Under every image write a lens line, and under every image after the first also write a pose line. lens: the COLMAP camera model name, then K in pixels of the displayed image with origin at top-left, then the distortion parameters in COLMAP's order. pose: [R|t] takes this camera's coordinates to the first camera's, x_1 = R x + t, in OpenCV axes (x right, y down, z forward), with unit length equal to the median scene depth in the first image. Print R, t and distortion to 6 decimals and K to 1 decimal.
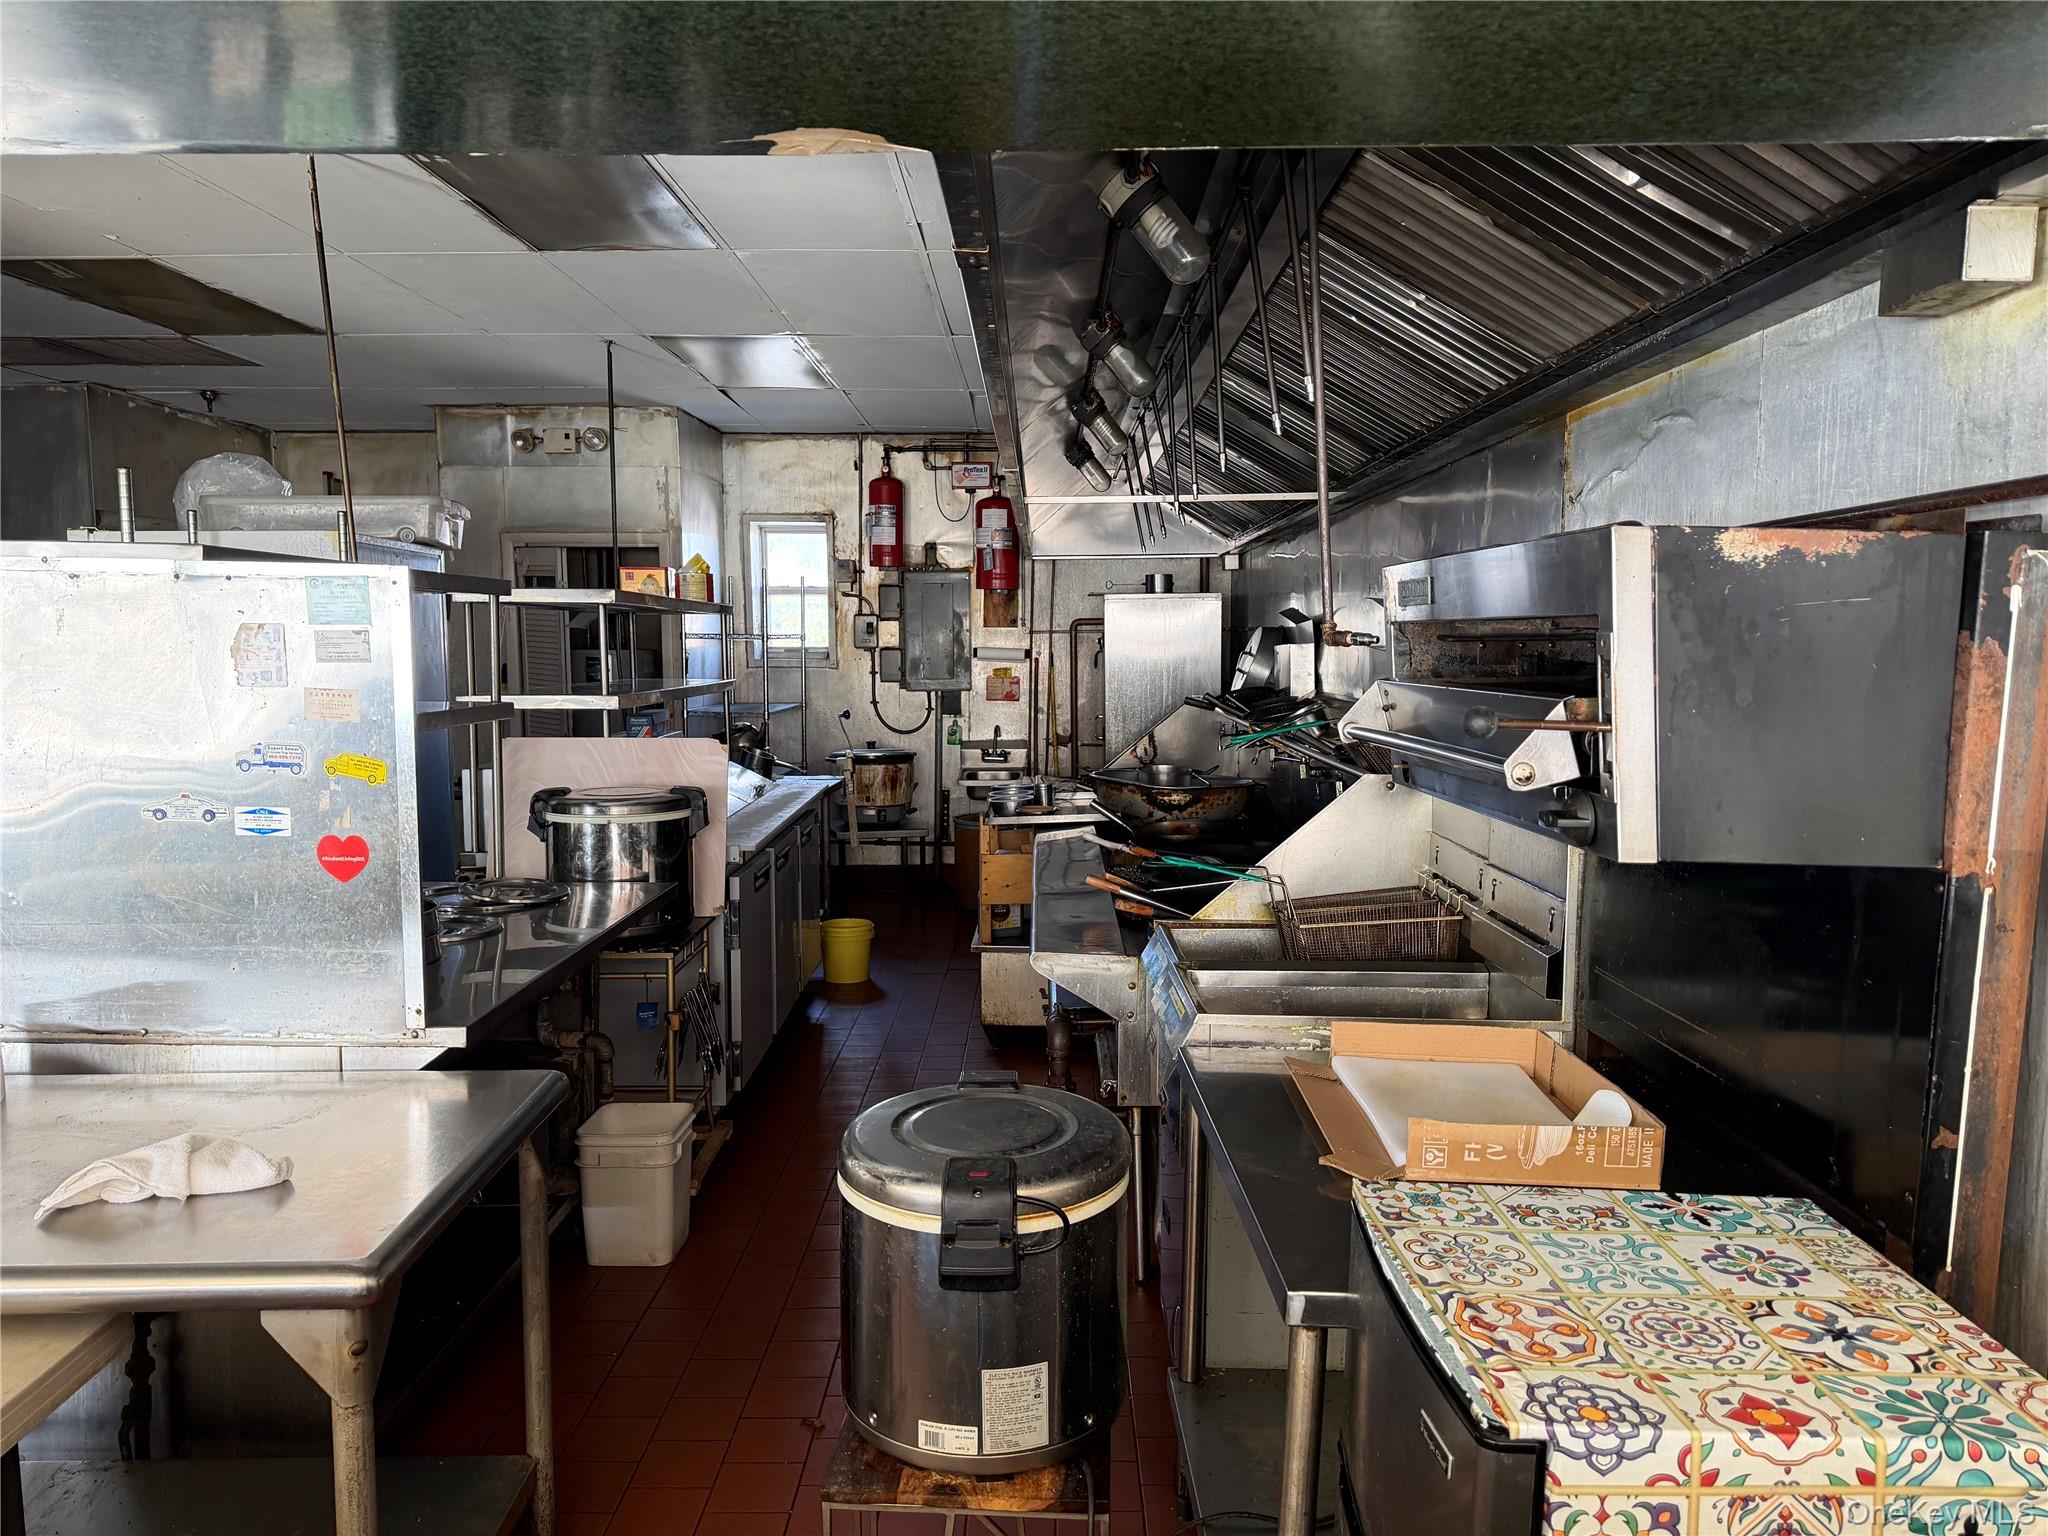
lens RADIAL K [[1440.0, 0, 1034.9], [0, 1440.0, 785.9], [0, 0, 1]] dist [-0.002093, -0.013203]
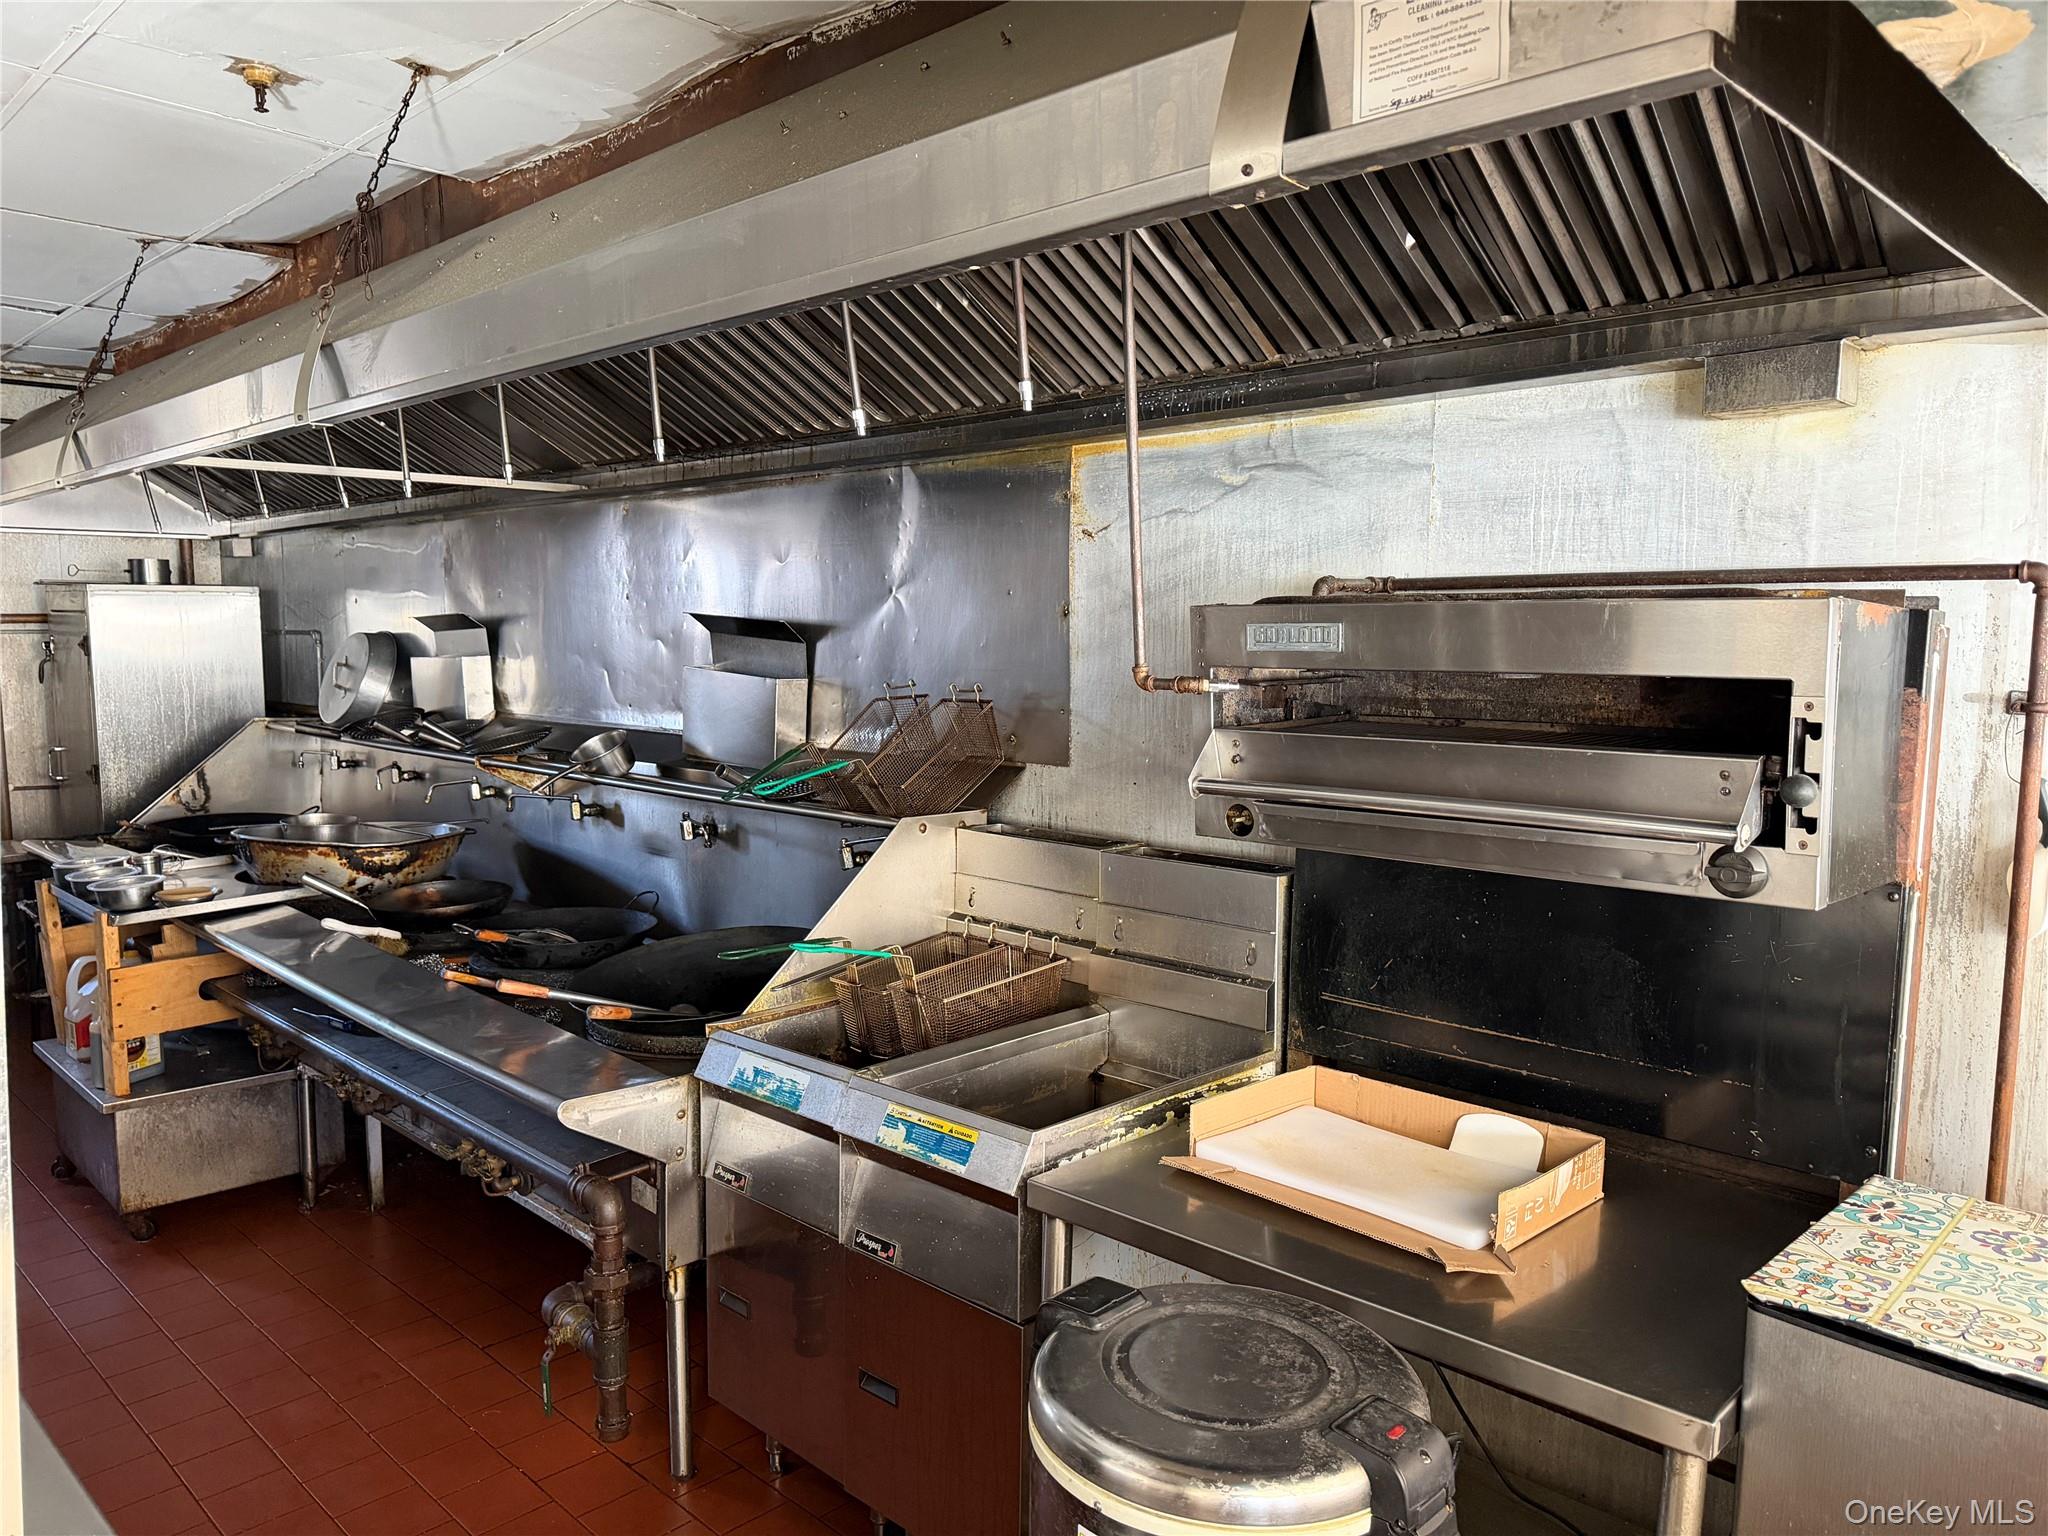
lens RADIAL K [[1440.0, 0, 1032.6], [0, 1440.0, 771.7], [0, 0, 1]] dist [-0.002093, -0.013203]
pose [[0.680160, -0.061803, 0.730454, -0.184419], [0.064759, 0.997610, 0.024107, -0.027189], [-0.730198, 0.030907, 0.682537, 0.167537]]
